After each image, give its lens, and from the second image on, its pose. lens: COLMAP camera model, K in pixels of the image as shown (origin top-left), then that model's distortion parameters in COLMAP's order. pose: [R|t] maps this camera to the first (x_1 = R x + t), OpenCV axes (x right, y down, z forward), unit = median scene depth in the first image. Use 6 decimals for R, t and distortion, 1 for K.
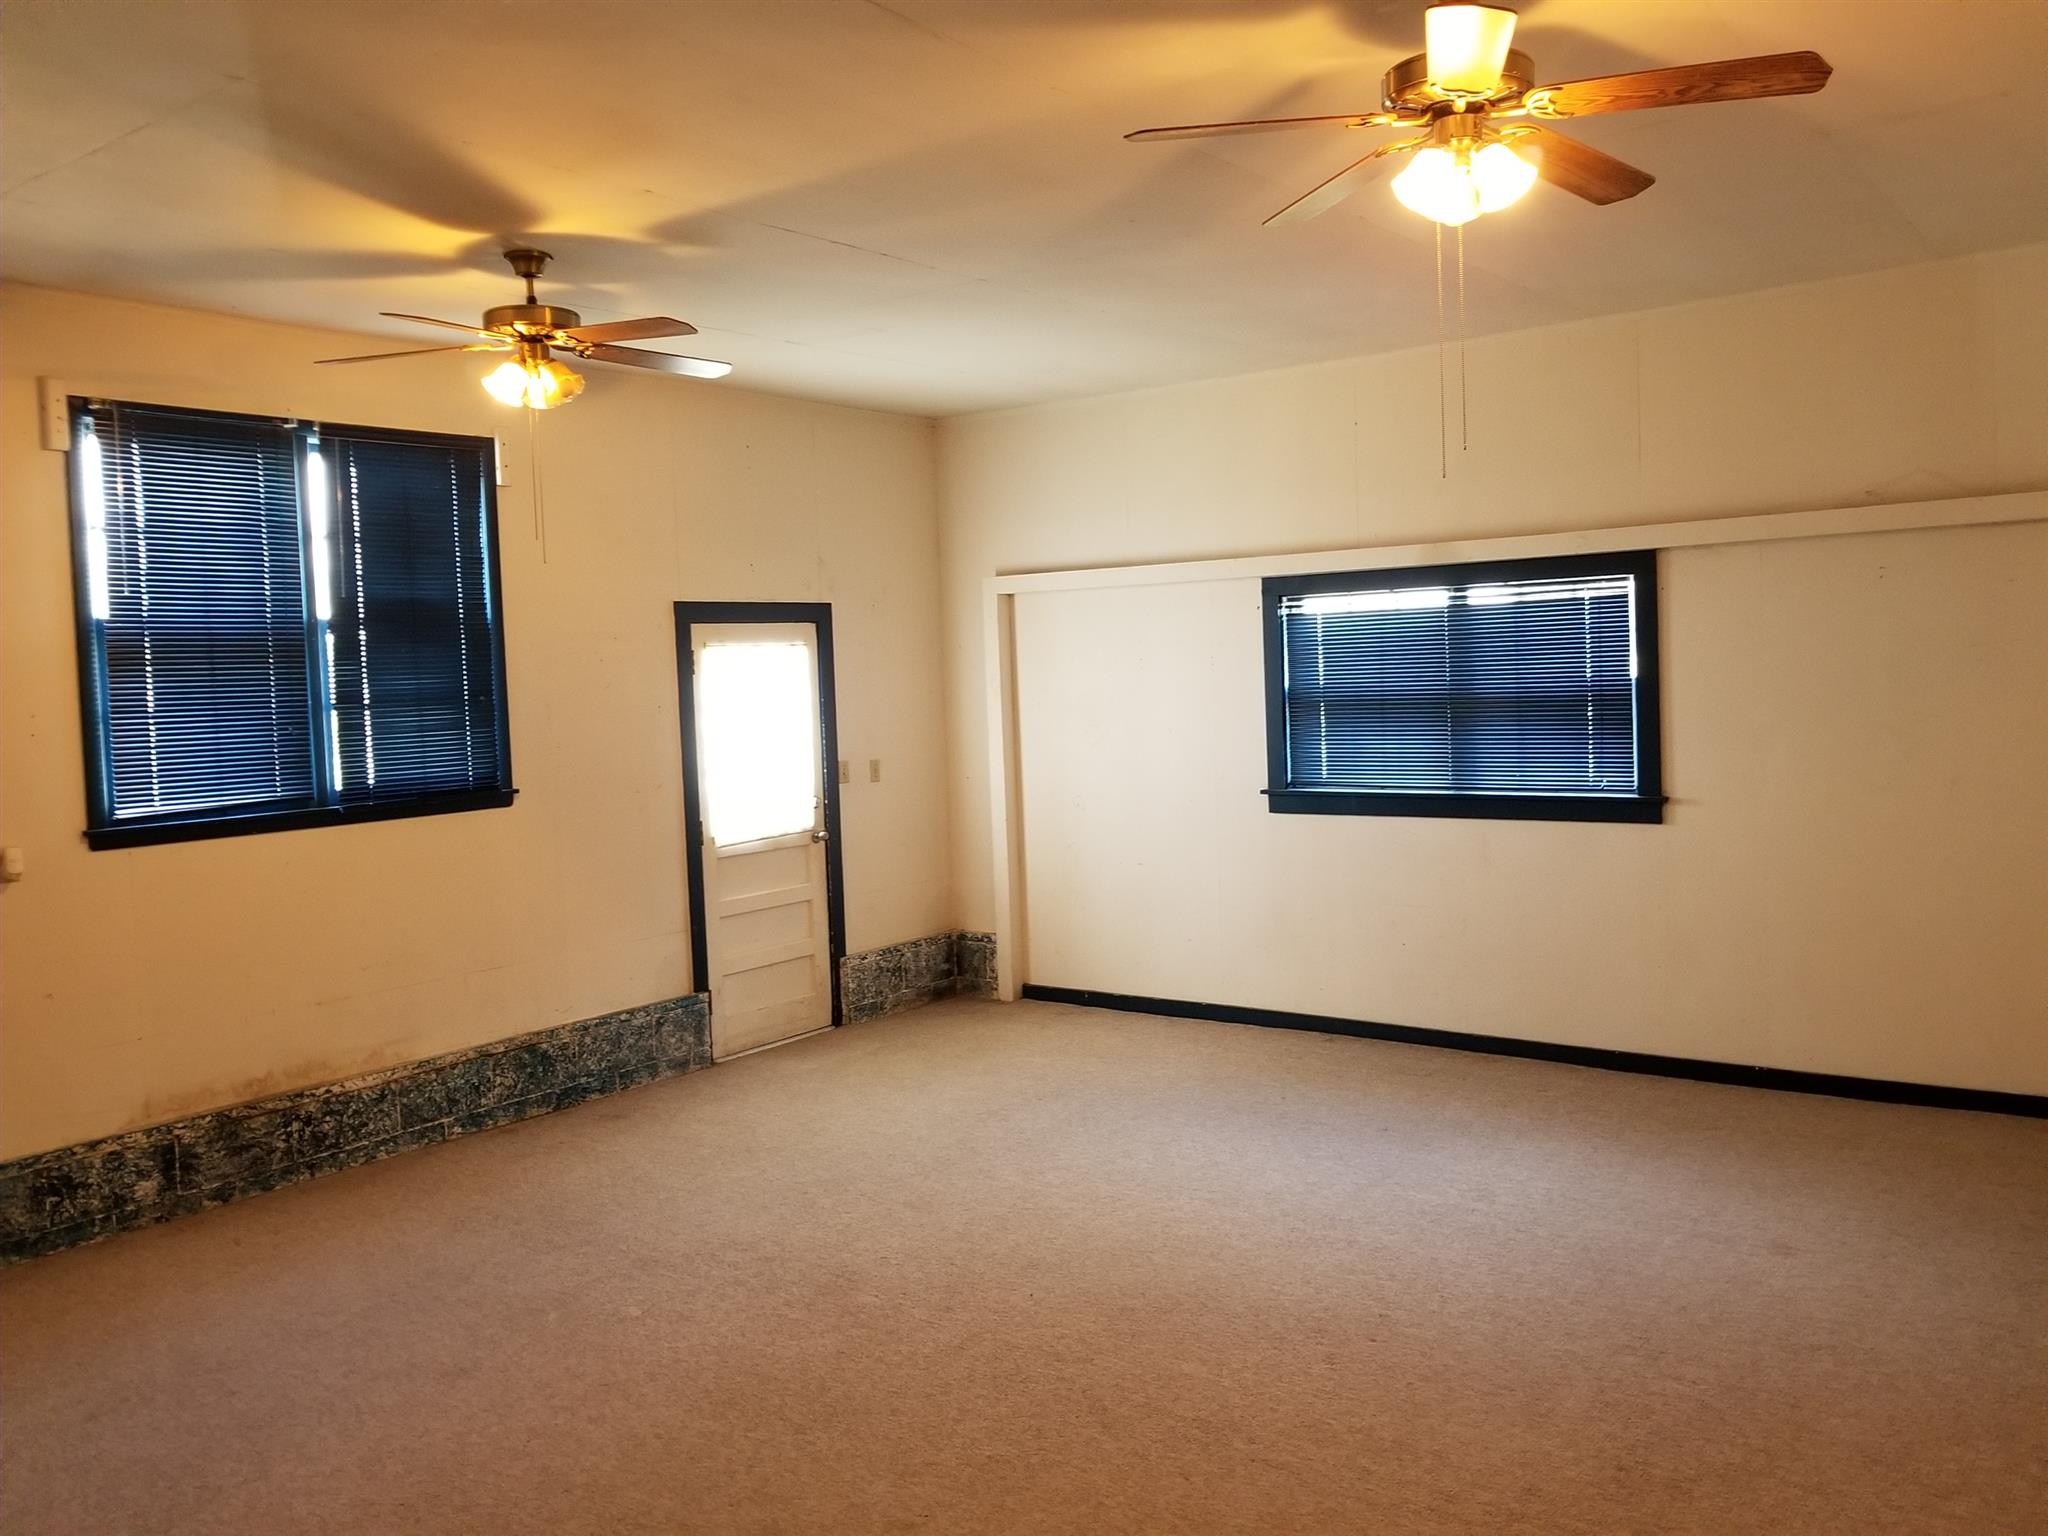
lens RADIAL K [[1717.1, 0, 1085.3], [0, 1717.1, 718.1], [0, 0, 1]] dist [-0.001503, -0.002373]
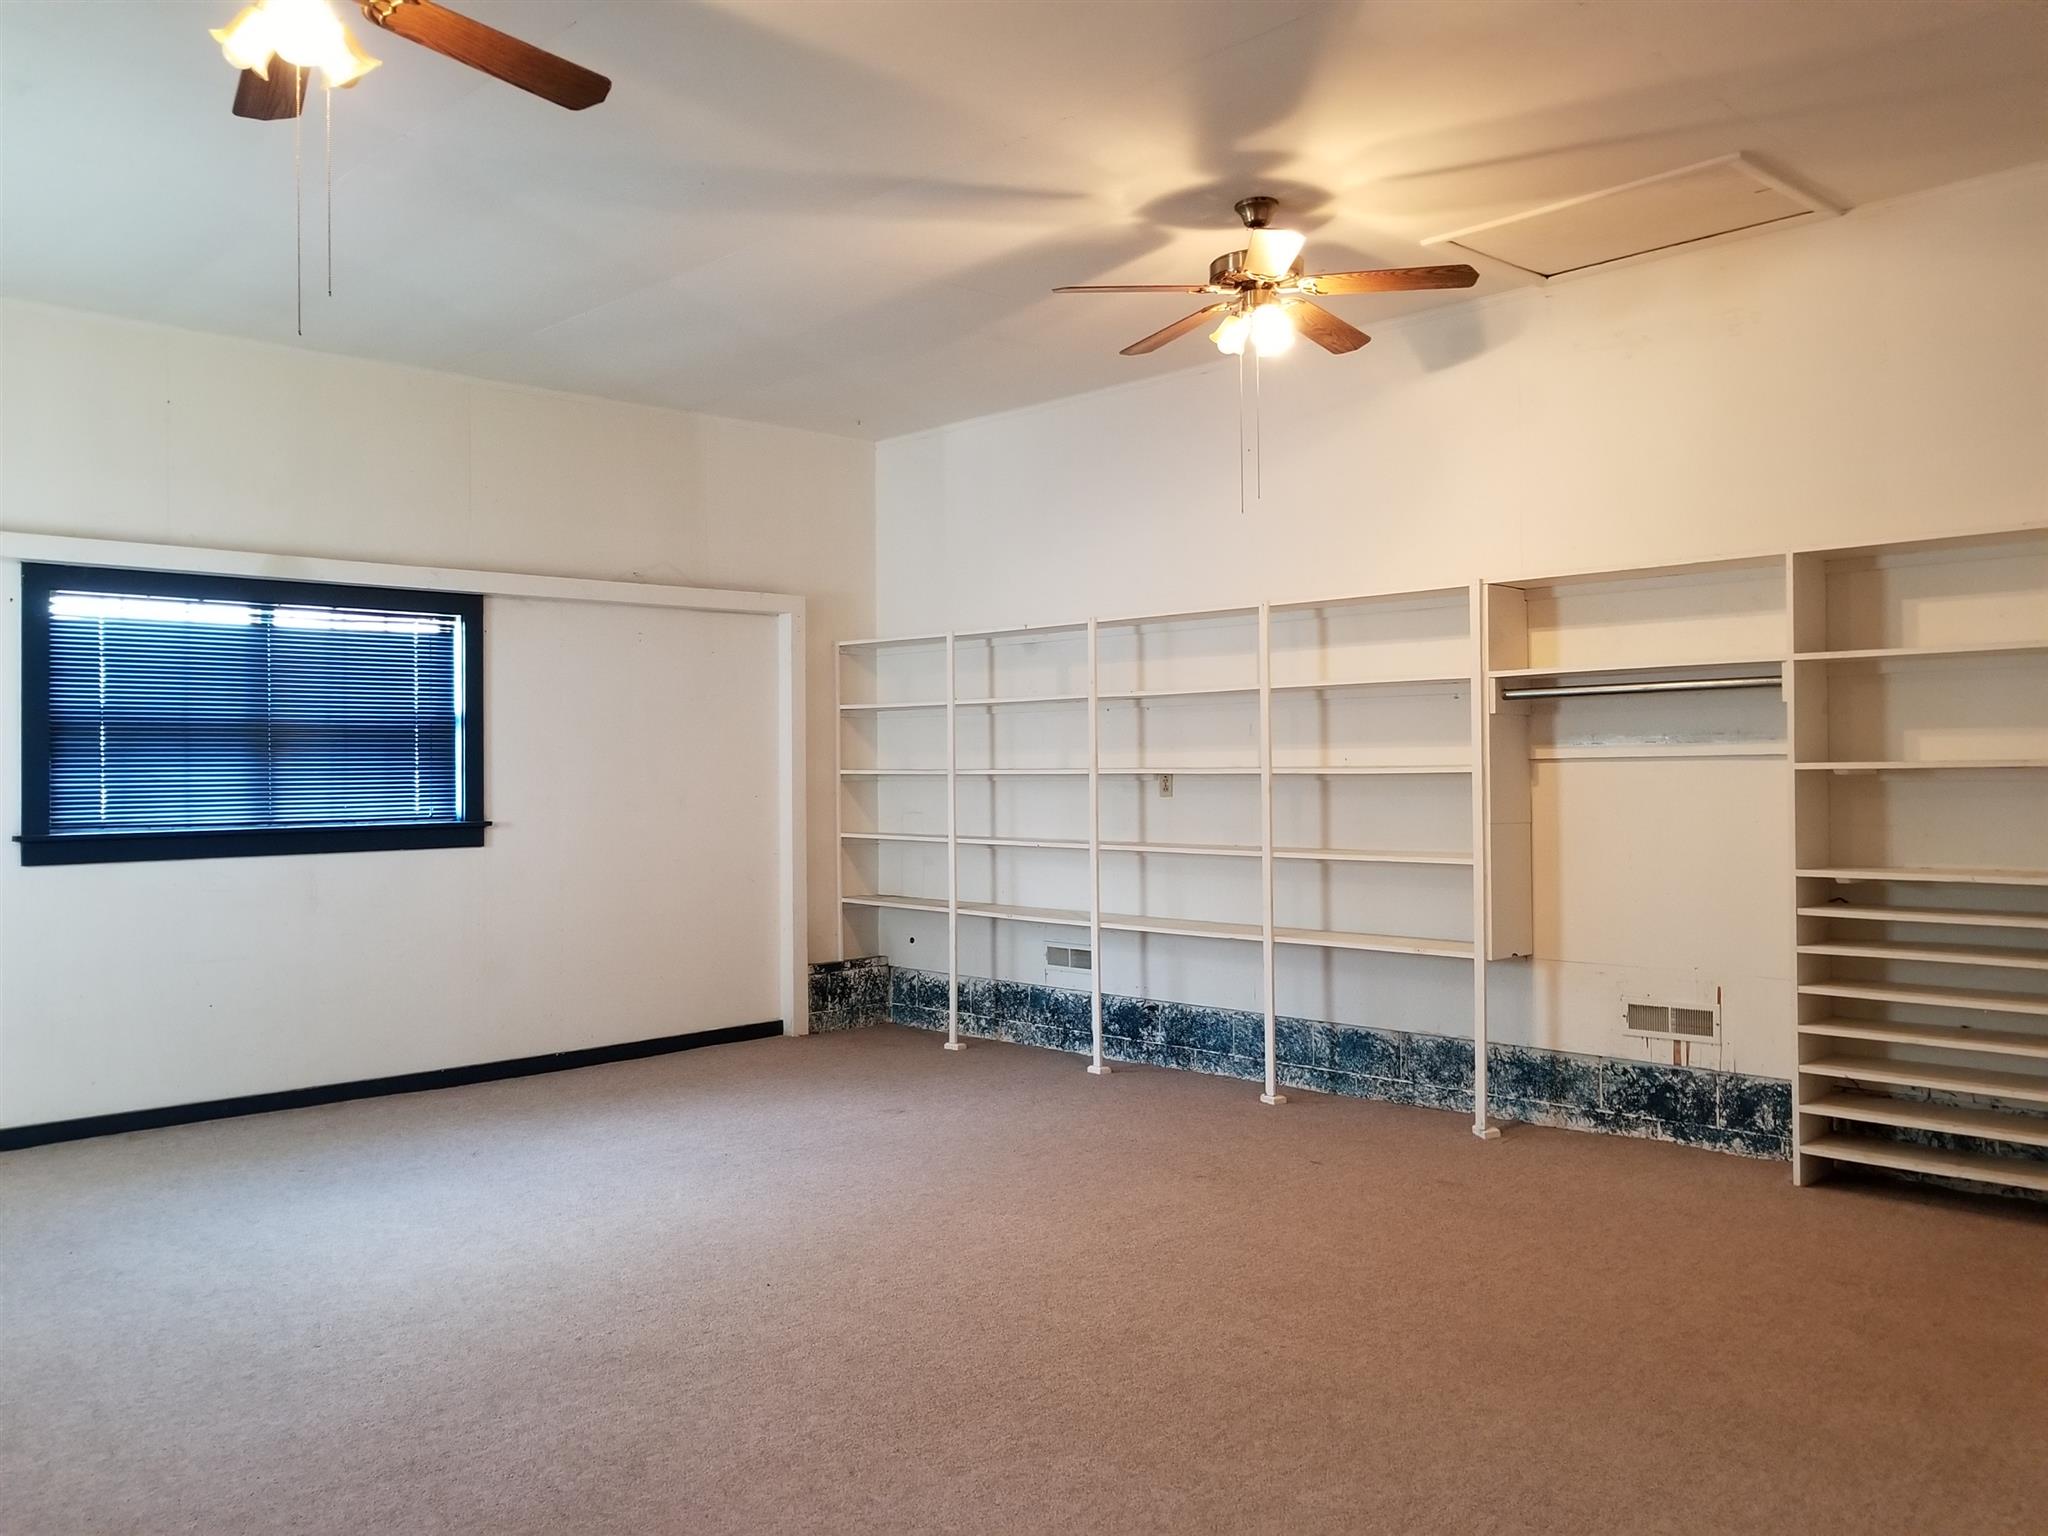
lens RADIAL K [[1624.8, 0, 1024.0], [0, 1624.8, 768.0], [0, 0, 1]] dist [-0.004011, 0.000305]
pose [[0.129038, 0.038262, 0.990901, -0.609229], [0.043962, 0.998052, -0.044263, 0.069113], [-0.990665, 0.049274, 0.127105, 0.501770]]
